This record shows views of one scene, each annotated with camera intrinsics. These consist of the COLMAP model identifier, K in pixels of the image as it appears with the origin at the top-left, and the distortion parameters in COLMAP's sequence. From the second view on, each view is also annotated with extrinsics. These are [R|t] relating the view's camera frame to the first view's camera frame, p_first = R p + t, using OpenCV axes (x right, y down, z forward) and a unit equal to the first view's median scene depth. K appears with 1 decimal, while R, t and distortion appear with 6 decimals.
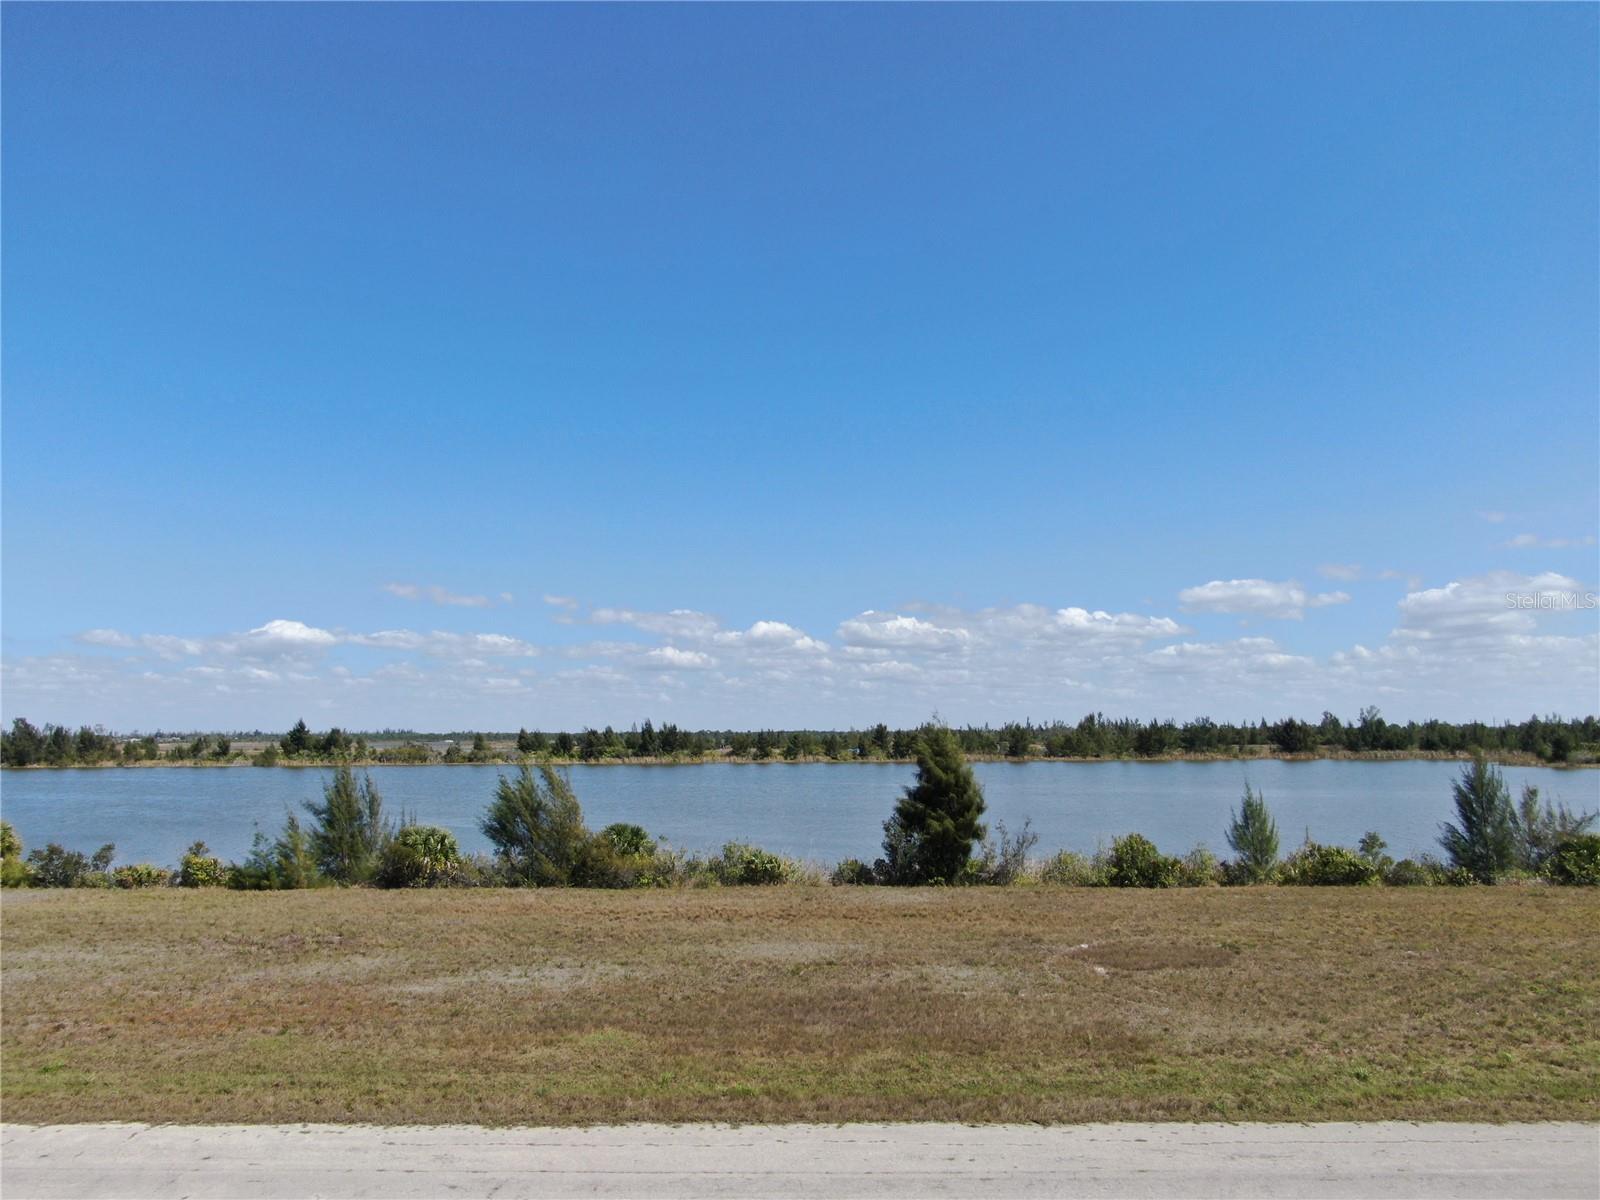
lens RADIAL K [[1169.2, 0, 803.4], [0, 1169.2, 608.2], [0, 0, 1]] dist [-0.017177, 0.010654]
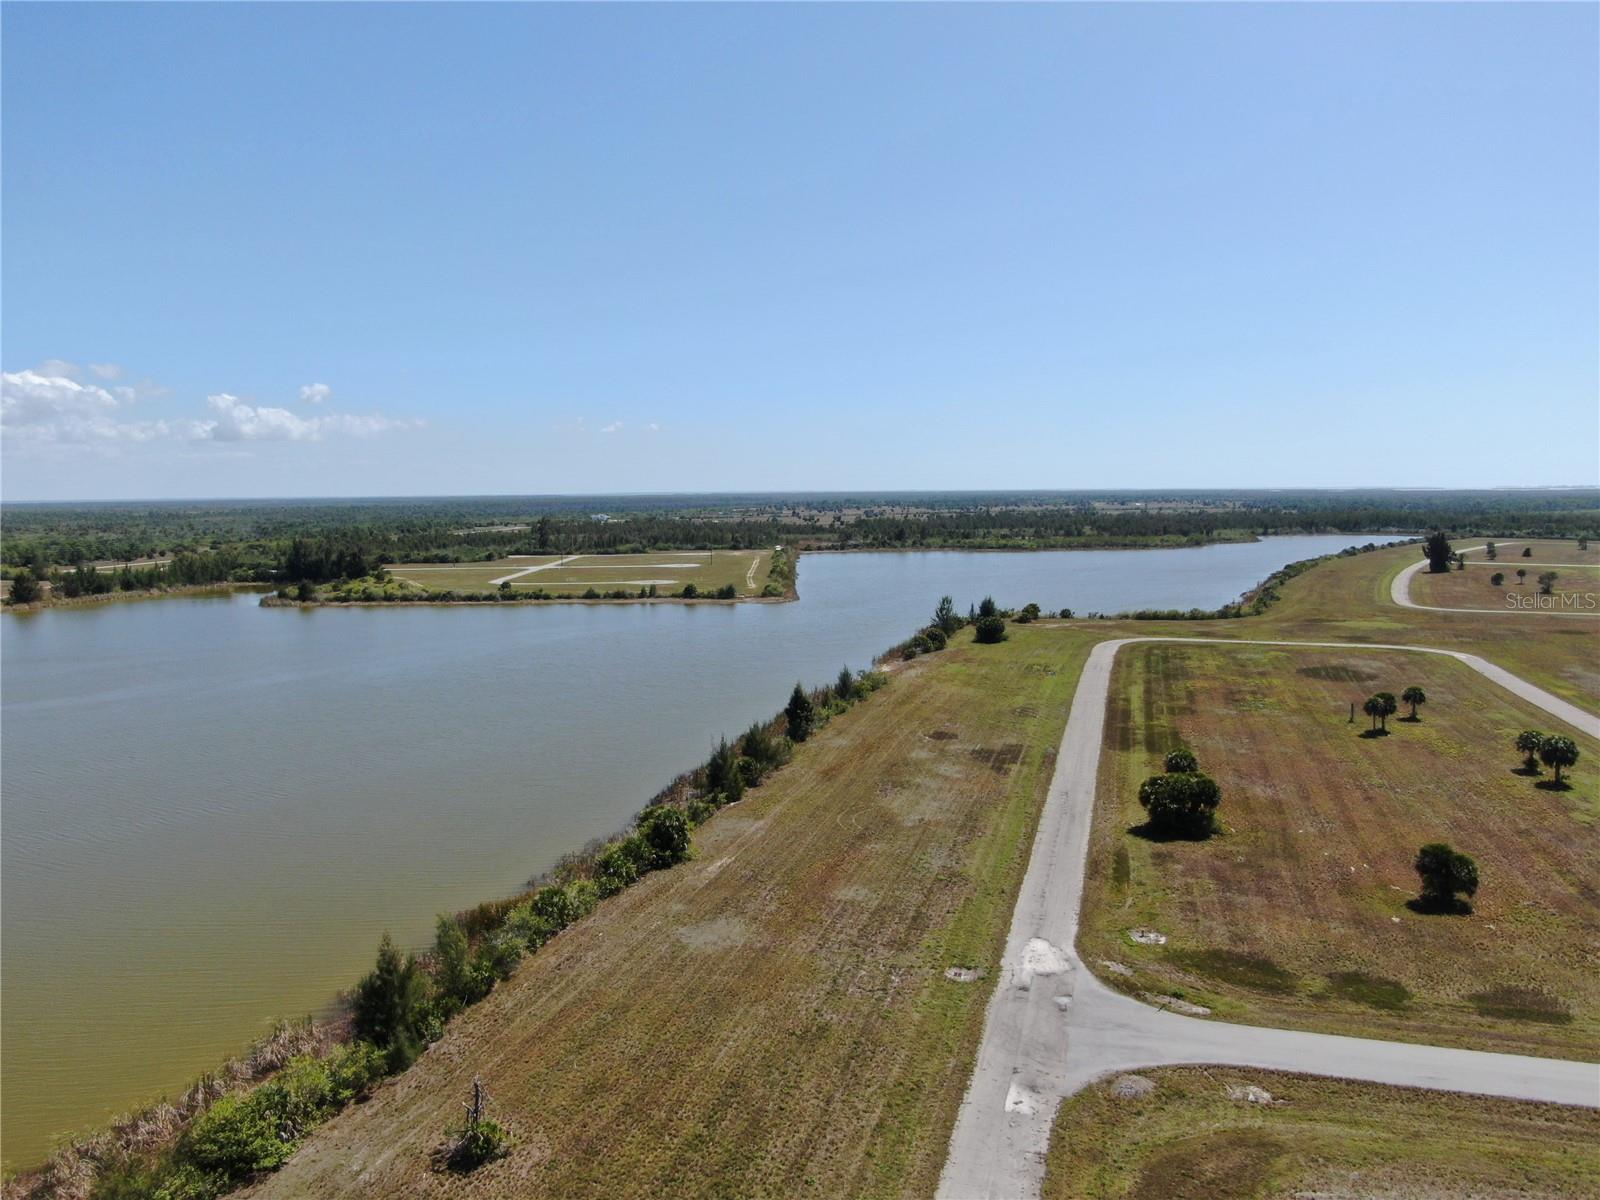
lens RADIAL K [[1169.2, 0, 803.6], [0, 1169.2, 602.3], [0, 0, 1]] dist [-0.017177, 0.010654]
pose [[0.258927, -0.097051, 0.961009, -2.593505], [-0.090828, 0.988084, 0.124257, -0.449176], [-0.961617, -0.119460, 0.247027, 0.318164]]
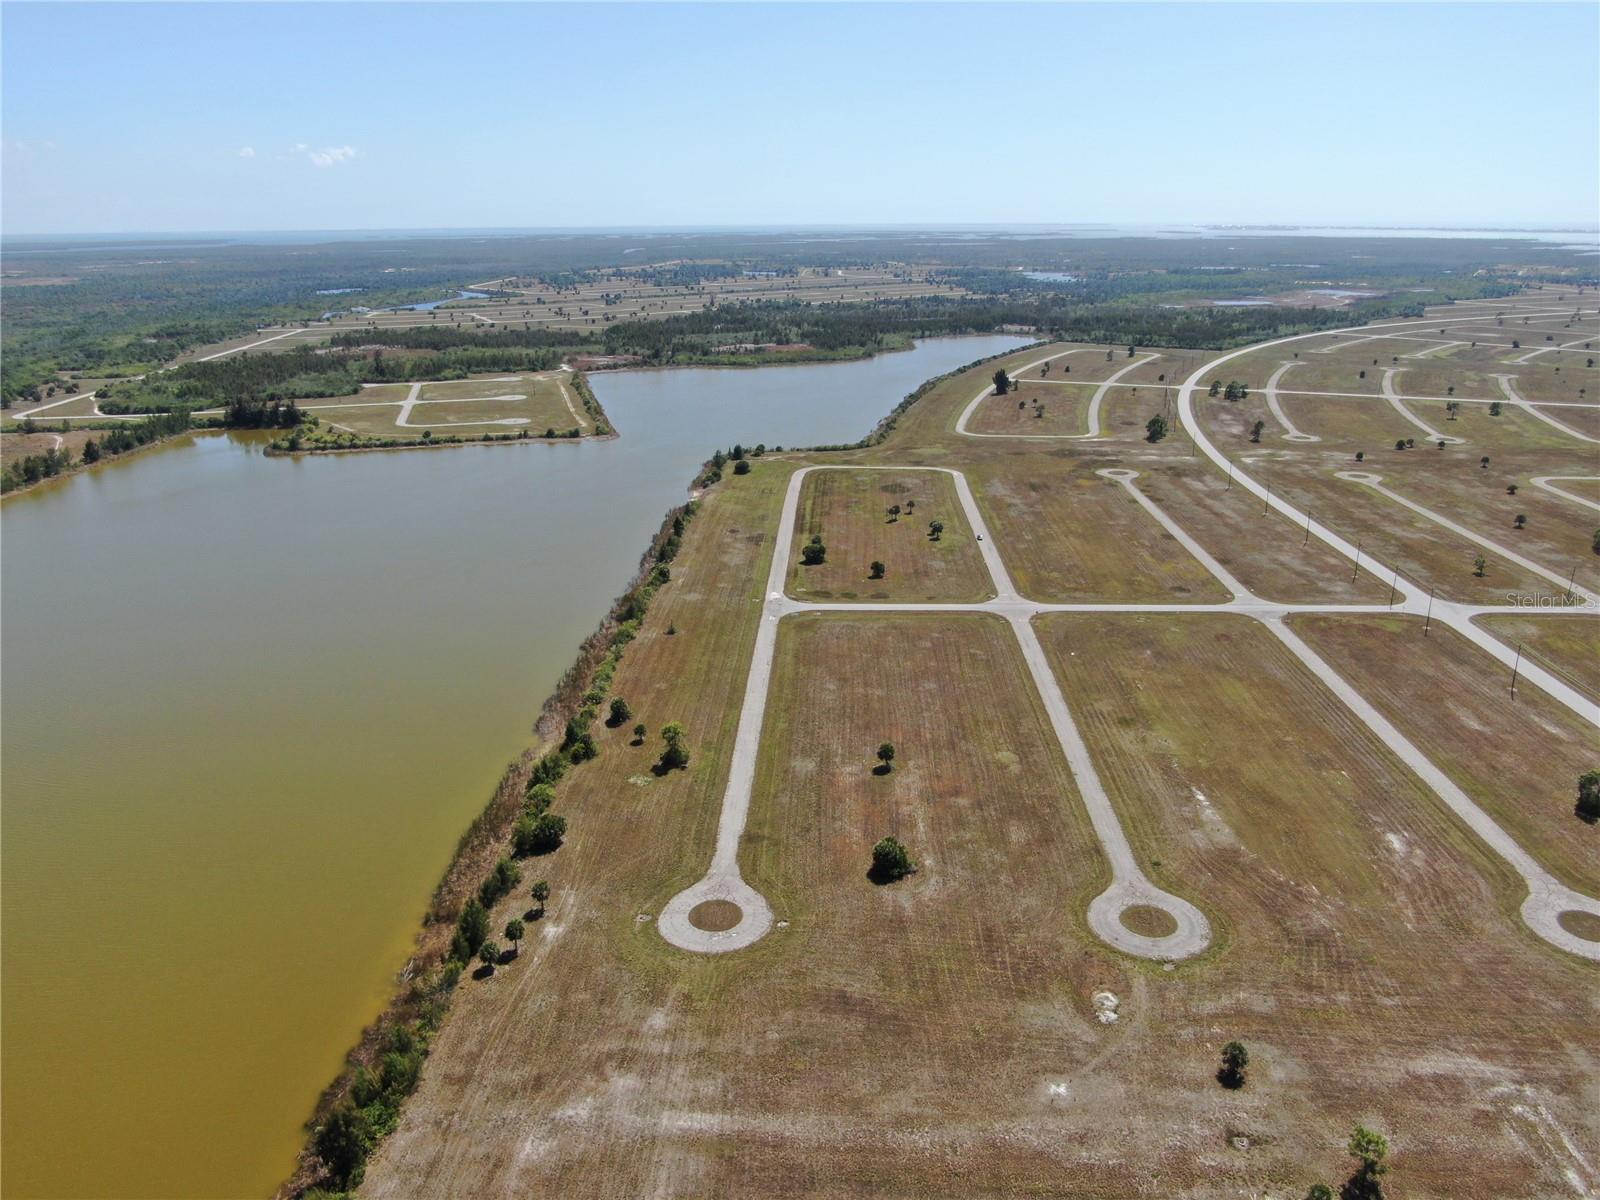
lens RADIAL K [[1169.2, 0, 794.8], [0, 1169.2, 597.0], [0, 0, 1]] dist [-0.017177, 0.010654]
pose [[0.026651, -0.310234, 0.950287, -6.951035], [-0.091862, 0.945842, 0.311359, -1.750612], [-0.995415, -0.095593, -0.003291, 0.256025]]
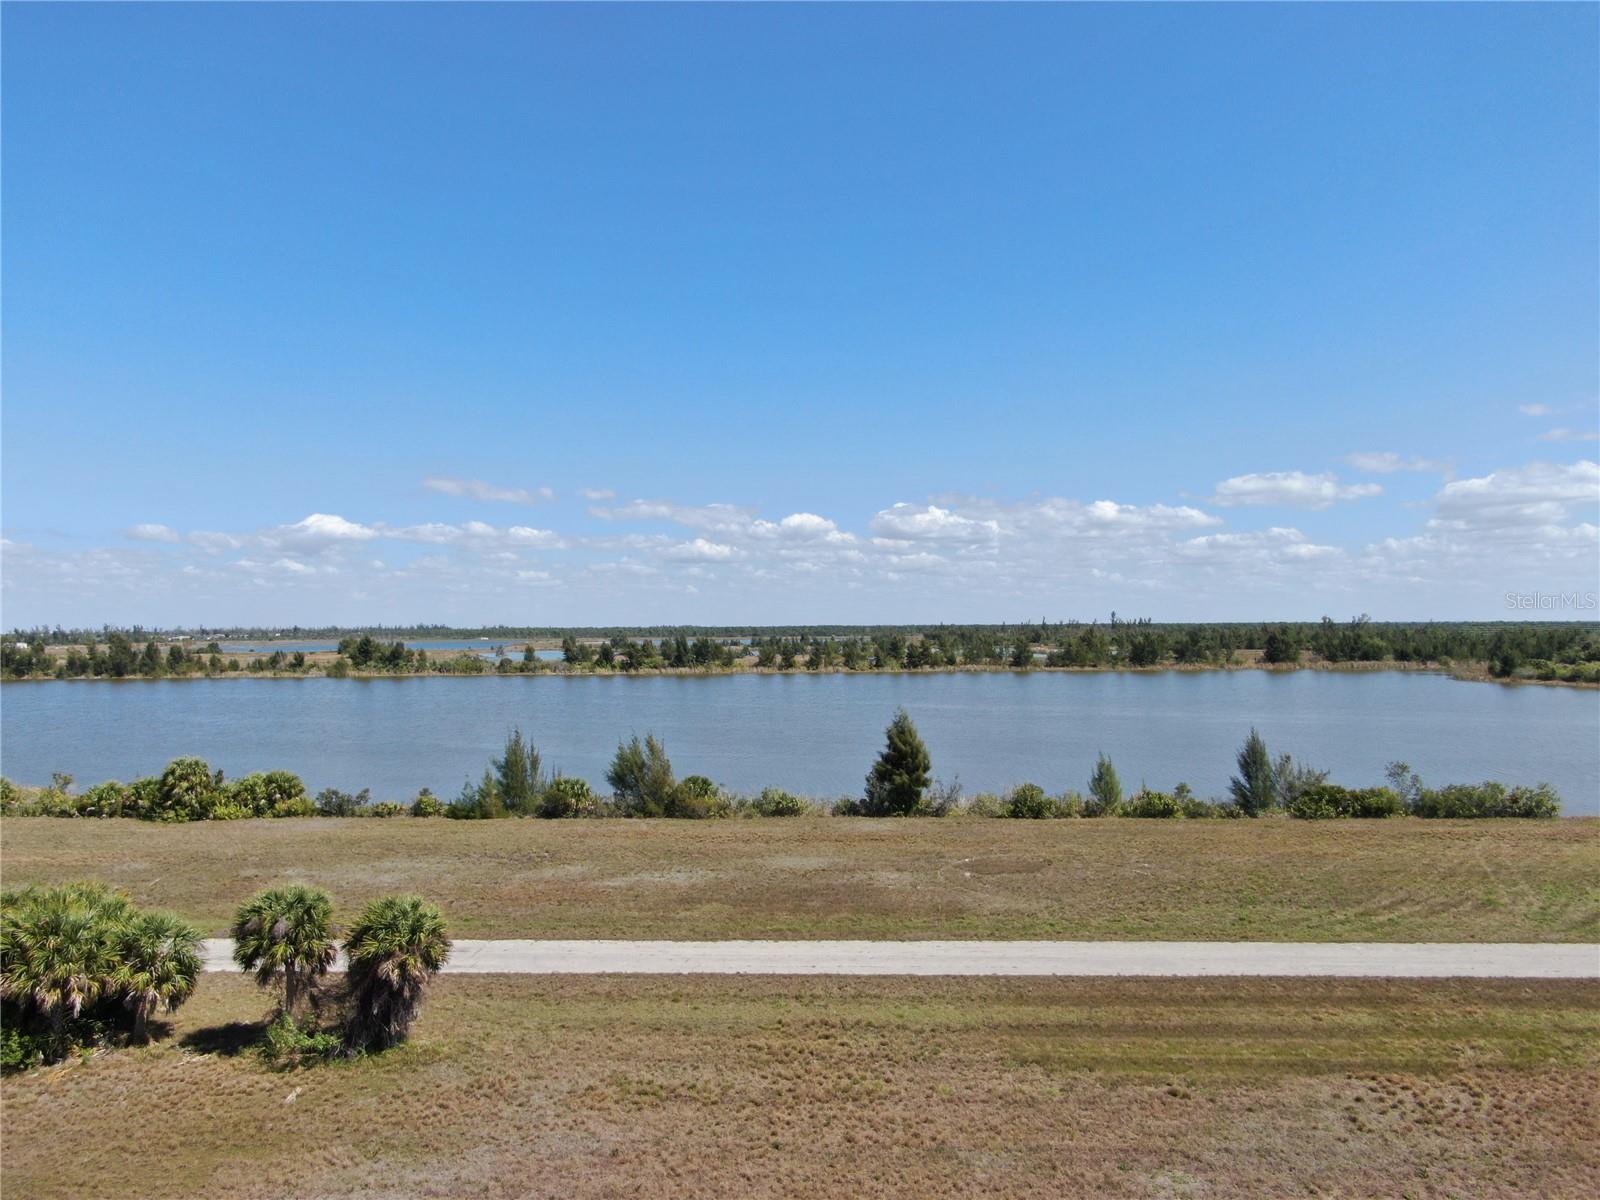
lens RADIAL K [[1169.2, 0, 803.0], [0, 1169.2, 583.7], [0, 0, 1]] dist [-0.017177, 0.010654]
pose [[0.999699, -0.004108, -0.024174, 0.023732], [0.005831, 0.997414, 0.071631, -0.181637], [0.023817, -0.071750, 0.997138, -0.526352]]
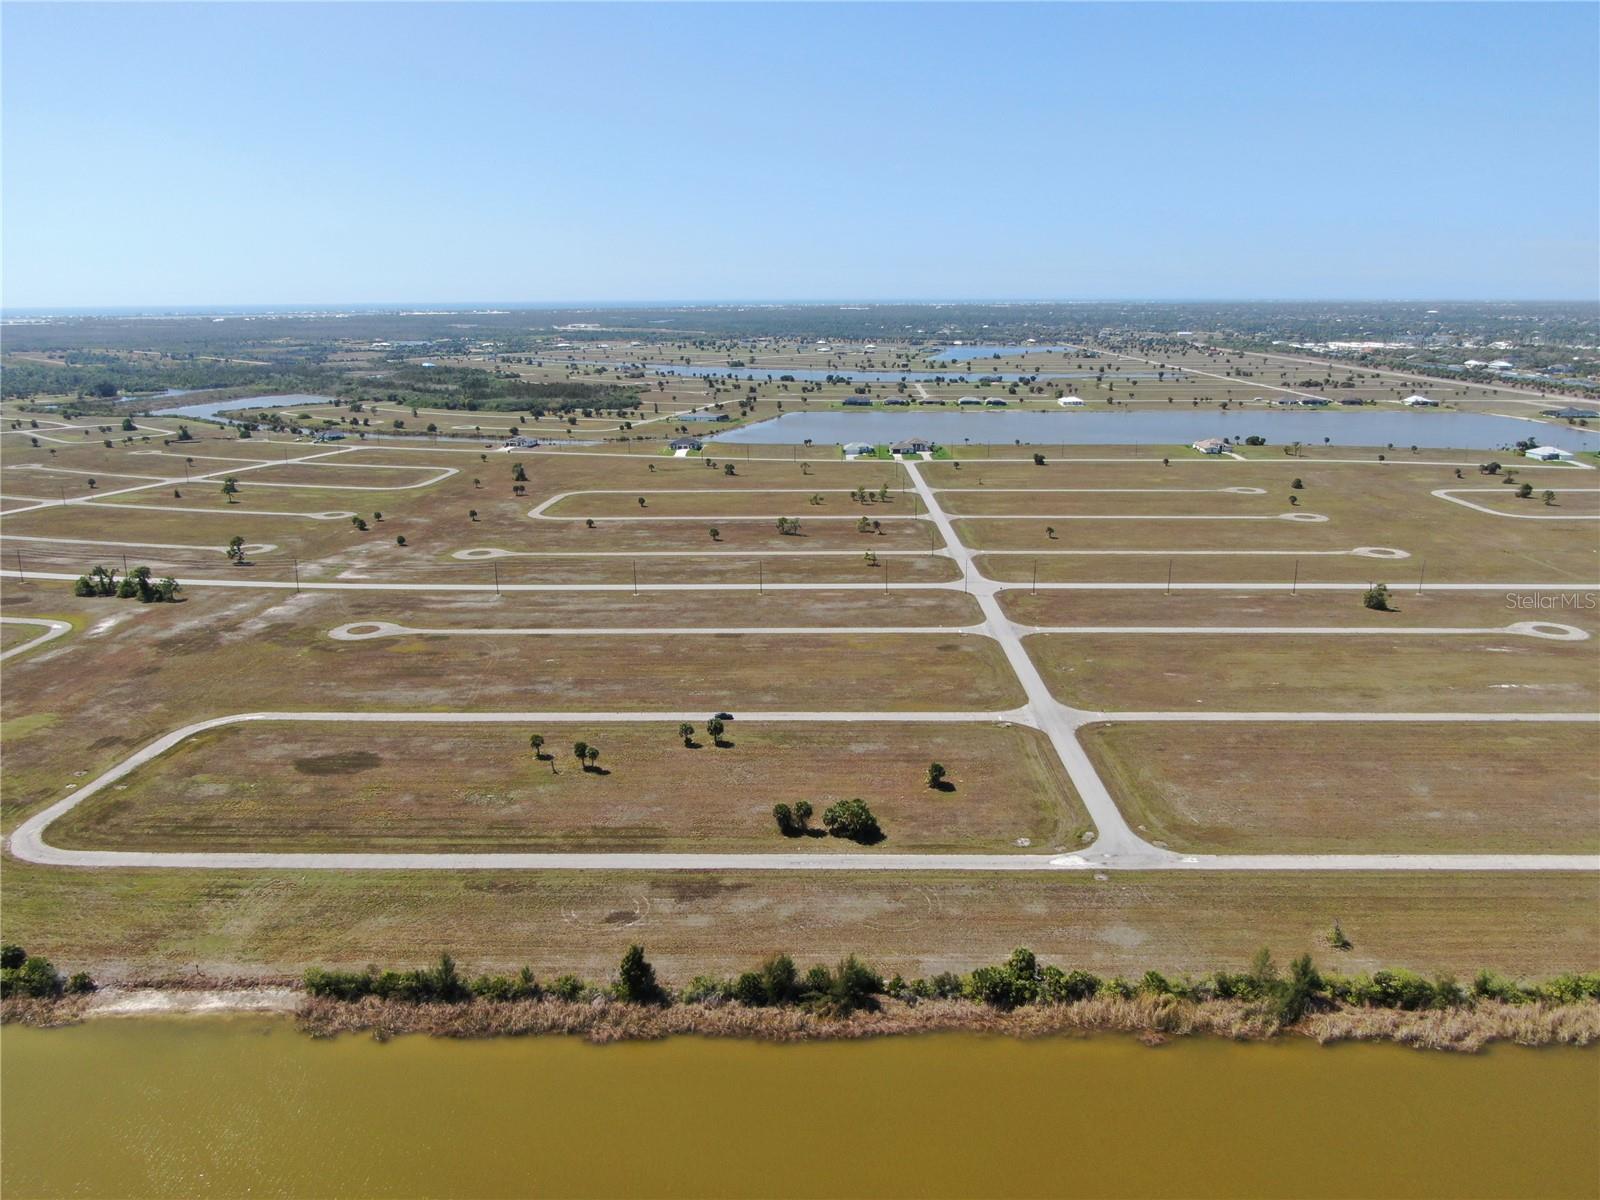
lens RADIAL K [[1169.2, 0, 798.4], [0, 1169.2, 594.5], [0, 0, 1]] dist [-0.017177, 0.010654]
pose [[-0.999950, 0.005016, -0.008663, -0.260845], [0.003642, 0.988380, 0.151957, -1.153433], [0.009325, 0.151918, -0.988349, 3.661241]]
